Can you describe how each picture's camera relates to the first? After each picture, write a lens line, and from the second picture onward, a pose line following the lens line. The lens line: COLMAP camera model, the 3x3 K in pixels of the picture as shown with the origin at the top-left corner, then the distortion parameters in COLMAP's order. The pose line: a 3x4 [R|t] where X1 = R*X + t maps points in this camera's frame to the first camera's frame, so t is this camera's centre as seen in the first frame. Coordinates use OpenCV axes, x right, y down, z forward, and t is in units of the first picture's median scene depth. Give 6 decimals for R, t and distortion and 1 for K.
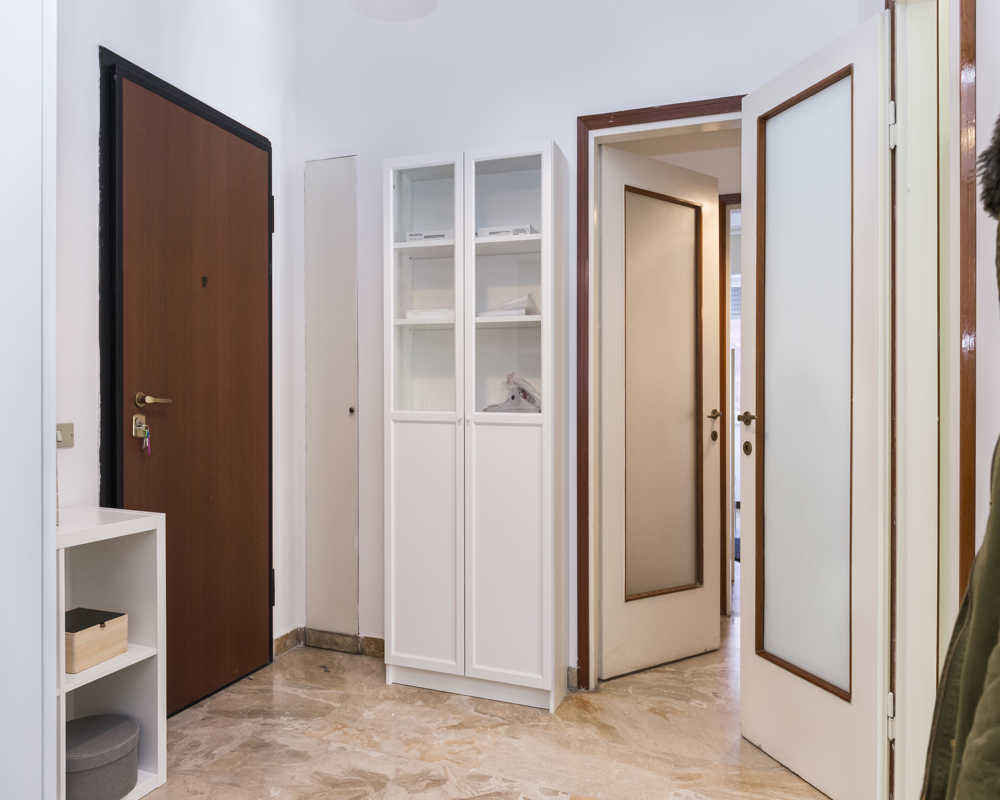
lens RADIAL K [[668.5, 0, 498.8], [0, 668.5, 359.7], [0, 0, 1]] dist [-0.004474, -0.007719]
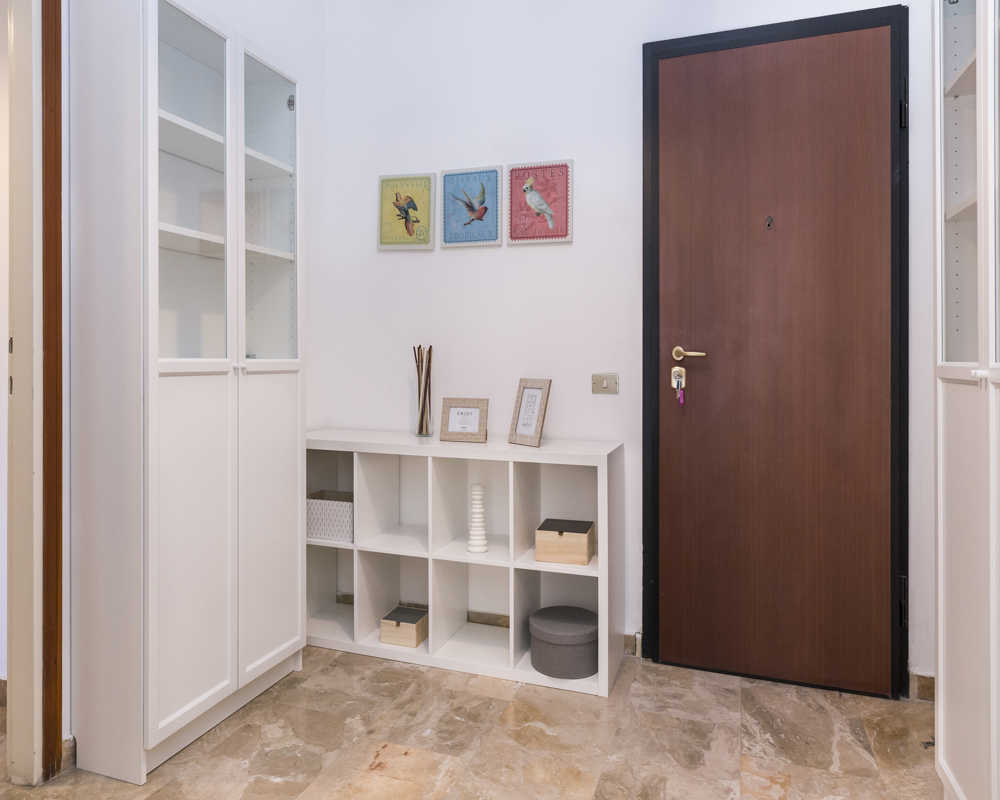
lens RADIAL K [[668.5, 0, 498.8], [0, 668.5, 359.7], [0, 0, 1]] dist [-0.004474, -0.007719]
pose [[0.012249, -0.019729, -0.999730, 0.508296], [0.056444, 0.998225, -0.019008, 0.072554], [0.998331, -0.056196, 0.013341, 0.691031]]
